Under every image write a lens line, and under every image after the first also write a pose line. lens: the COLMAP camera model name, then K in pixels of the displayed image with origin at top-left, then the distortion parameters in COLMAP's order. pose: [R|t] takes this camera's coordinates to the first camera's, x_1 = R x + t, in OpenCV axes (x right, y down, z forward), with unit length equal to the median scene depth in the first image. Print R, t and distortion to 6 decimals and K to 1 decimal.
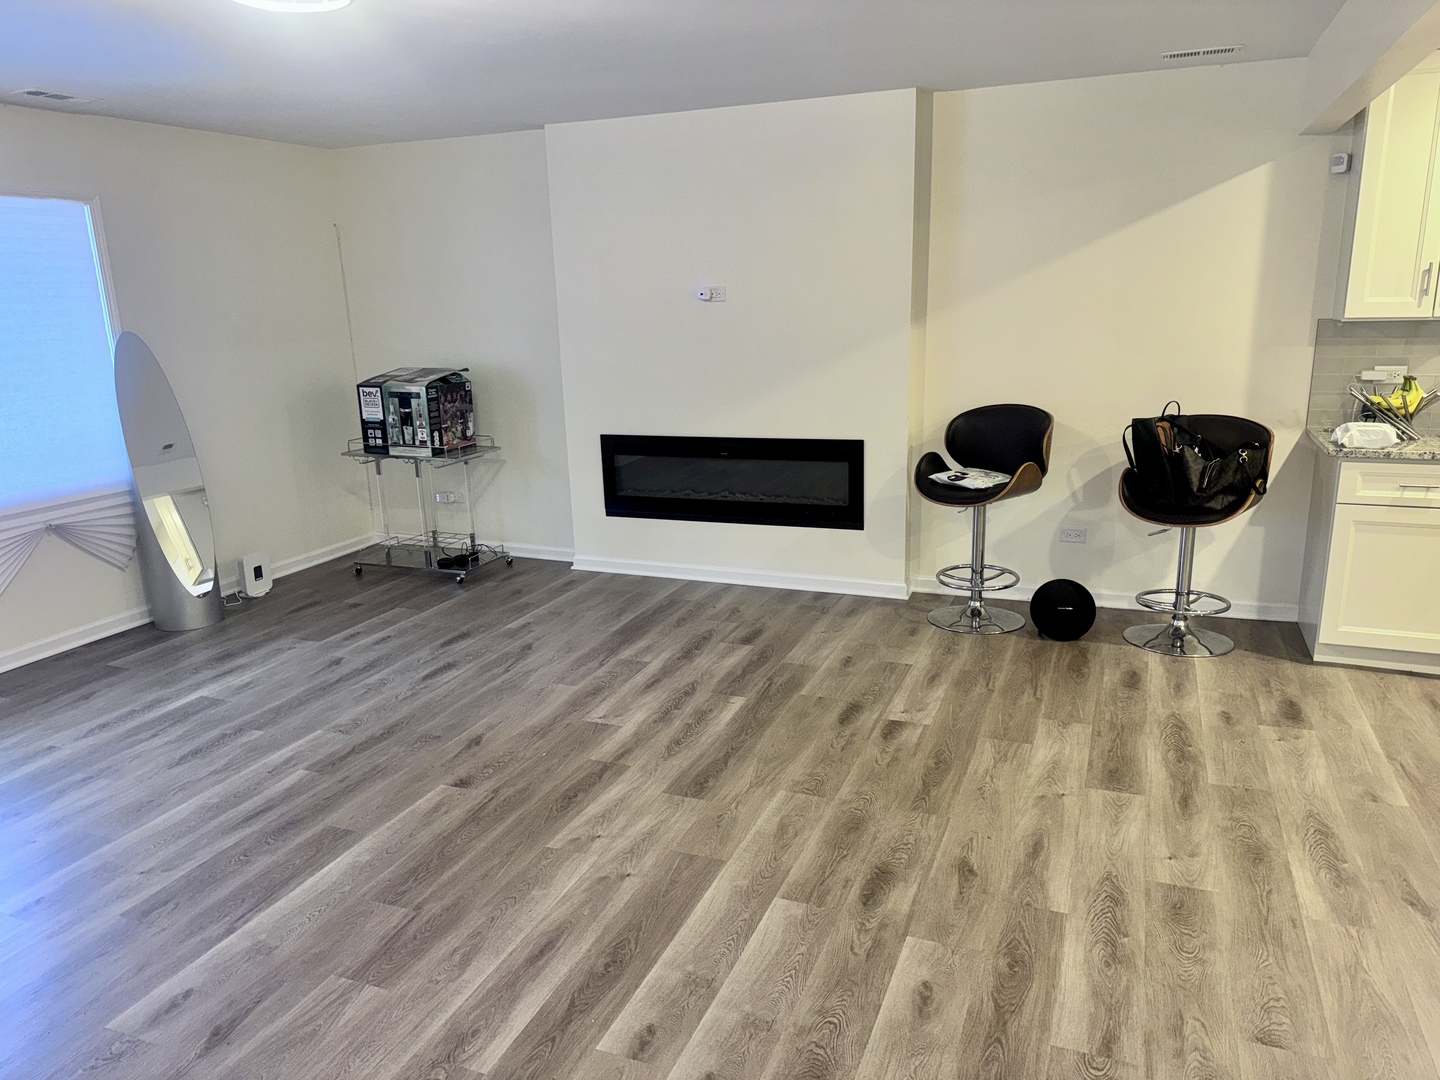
lens RADIAL K [[999.7, 0, 720.0], [0, 999.7, 540.0], [0, 0, 1]] dist [0.125469, -0.186682]
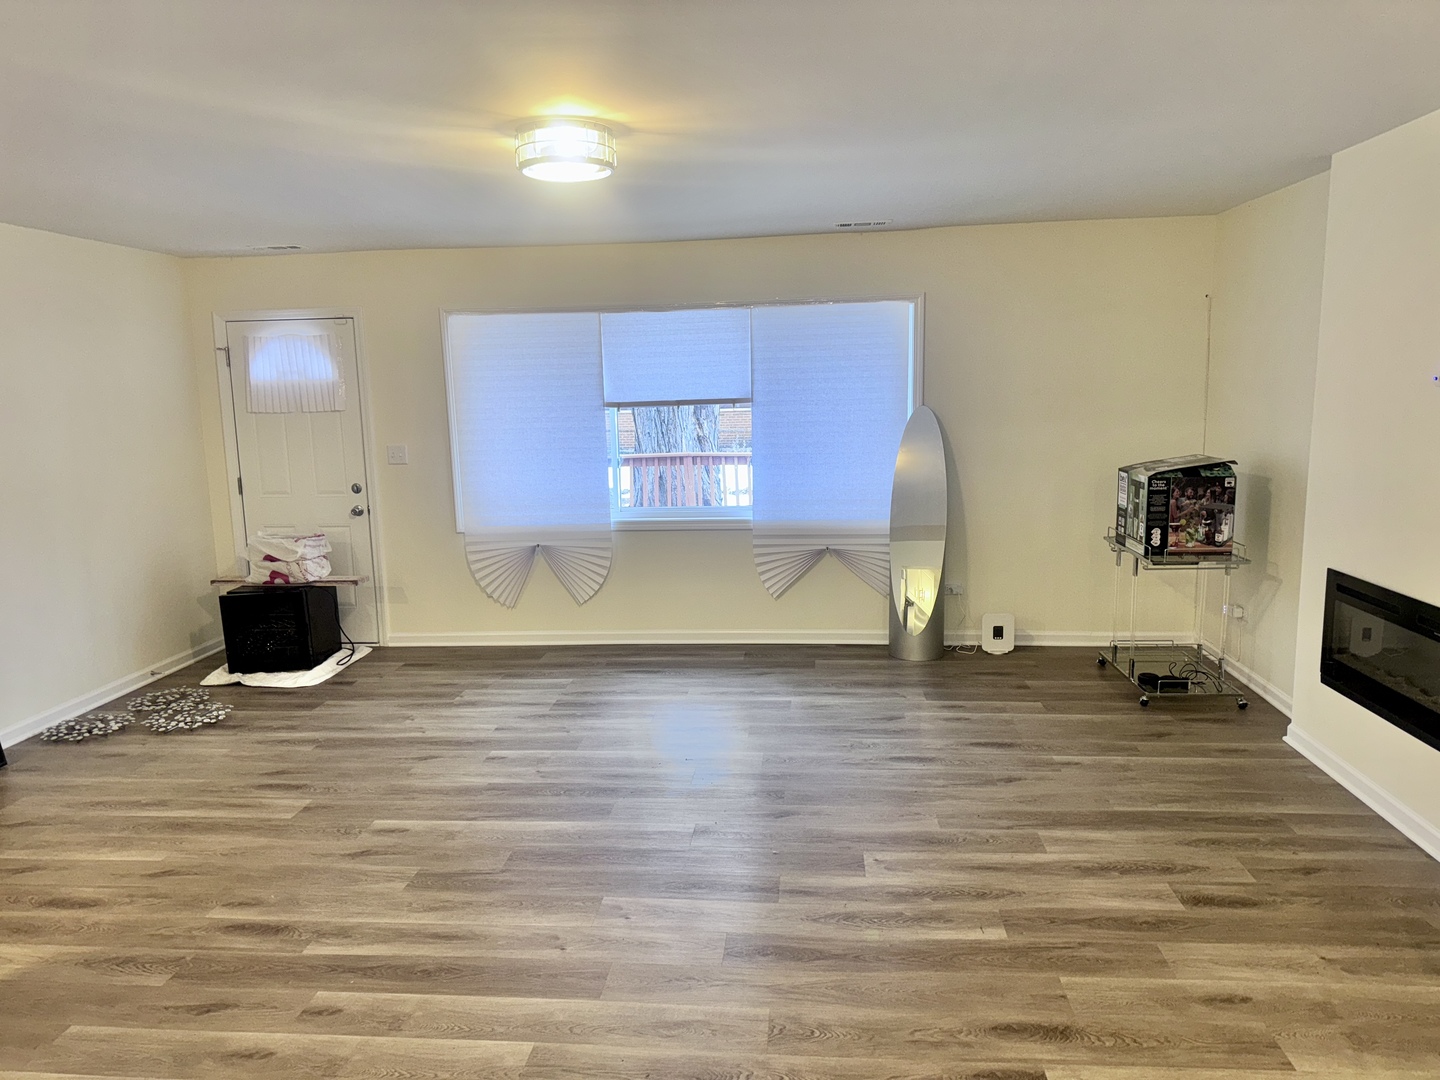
lens RADIAL K [[999.7, 0, 720.0], [0, 999.7, 540.0], [0, 0, 1]] dist [0.125469, -0.186682]
pose [[0.296712, 0.168466, -0.939990, 0.577477], [-0.215179, 0.970798, 0.106064, -0.147106], [0.930408, 0.170796, 0.324298, 0.493719]]
